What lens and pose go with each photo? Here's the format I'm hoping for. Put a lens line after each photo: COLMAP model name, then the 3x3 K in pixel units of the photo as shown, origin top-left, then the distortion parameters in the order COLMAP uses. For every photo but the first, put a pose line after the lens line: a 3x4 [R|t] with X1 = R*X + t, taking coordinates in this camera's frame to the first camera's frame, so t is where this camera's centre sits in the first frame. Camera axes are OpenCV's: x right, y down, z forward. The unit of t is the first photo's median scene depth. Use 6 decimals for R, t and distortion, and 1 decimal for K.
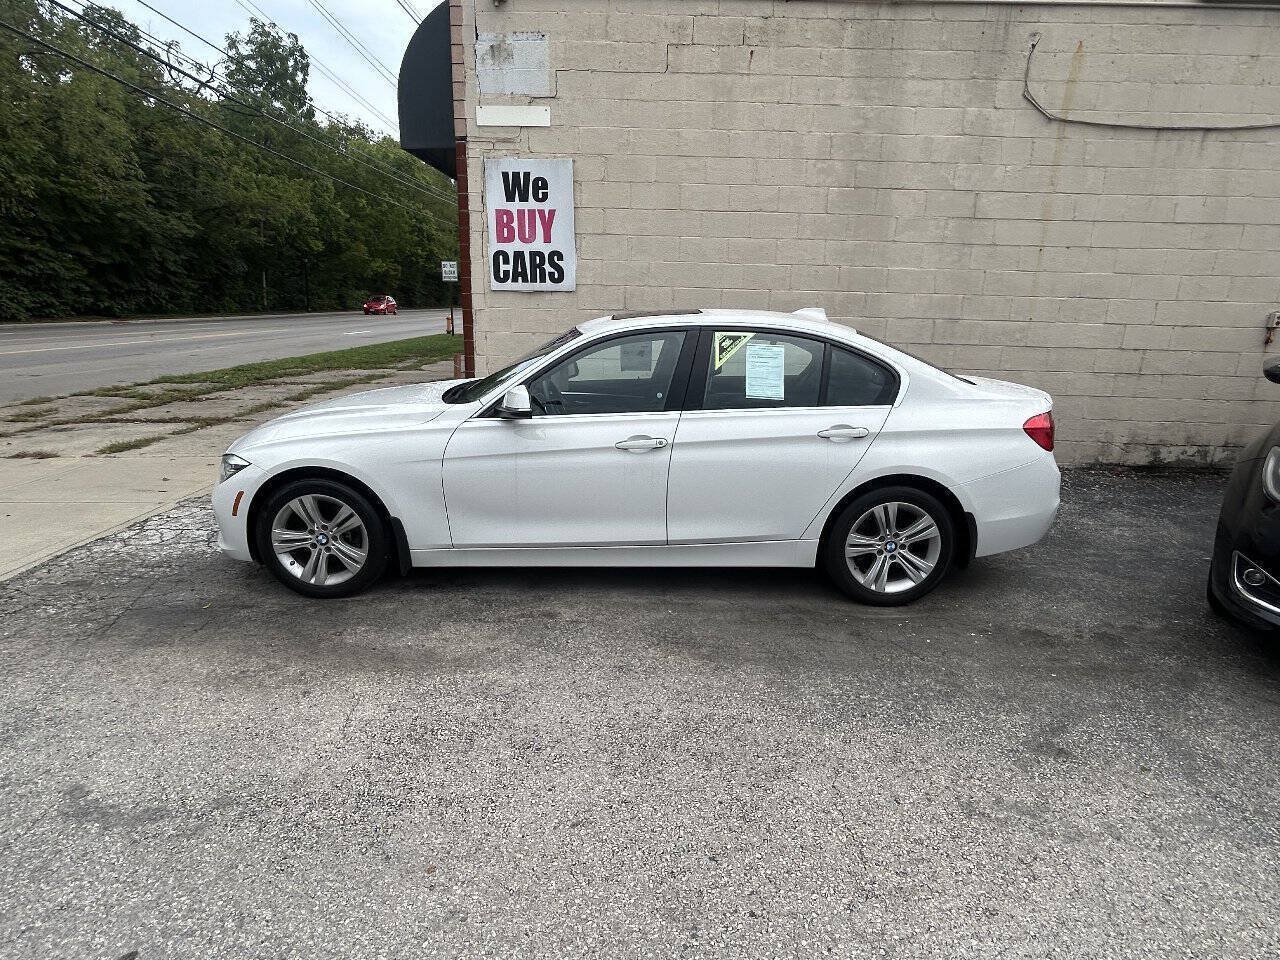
lens RADIAL K [[693.7, 0, 635.8], [0, 693.7, 486.7], [0, 0, 1]] dist [-0.002054, -0.000270]
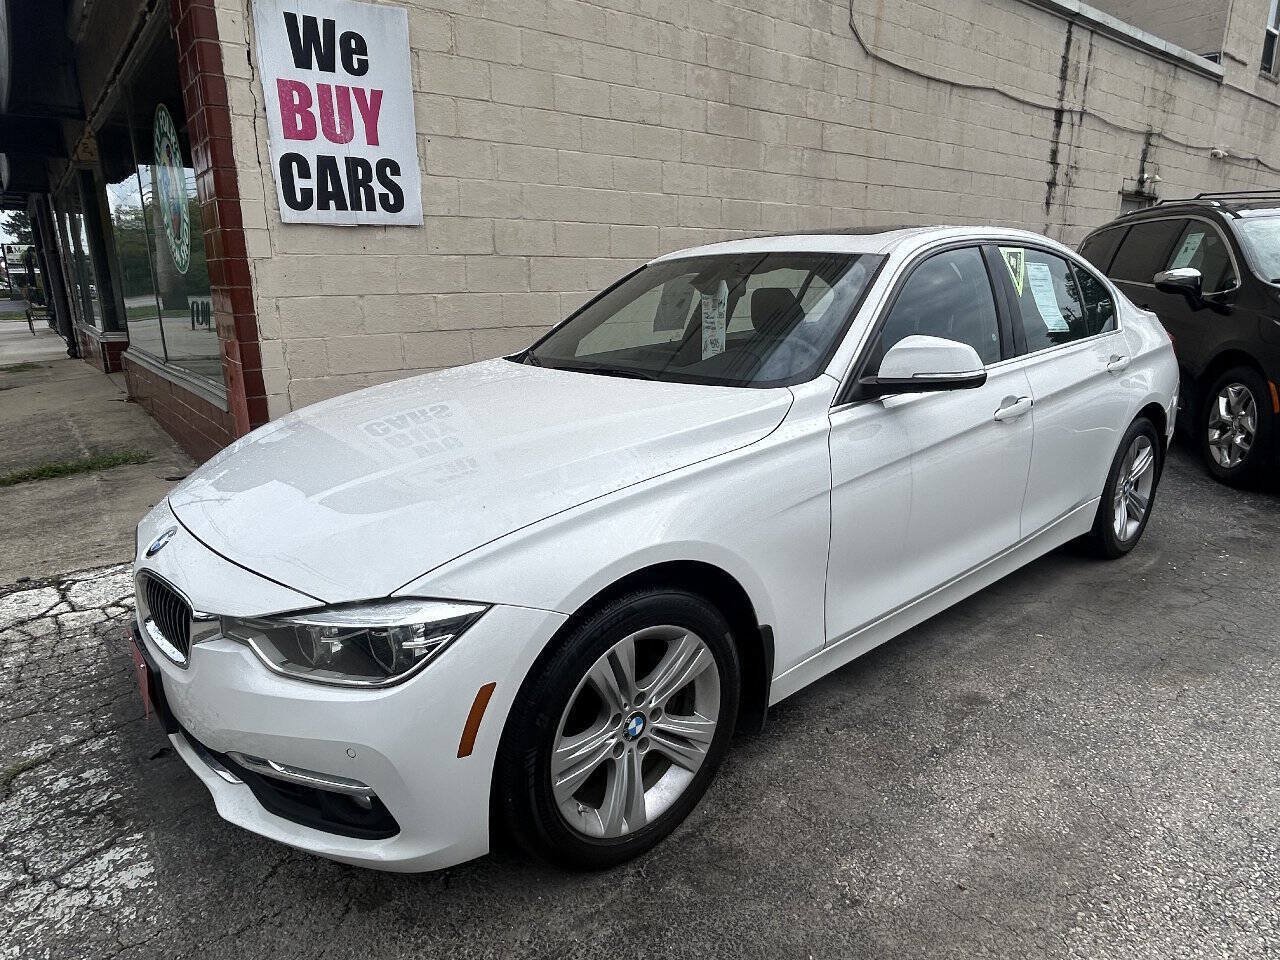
lens RADIAL K [[770.1, 0, 637.8], [0, 770.1, 477.7], [0, 0, 1]] dist [-0.005516, 0.000279]
pose [[0.772646, -0.190127, 0.605698, -0.421785], [0.193647, 0.979213, 0.060351, -0.063499], [-0.604582, 0.070661, 0.793402, 0.353923]]
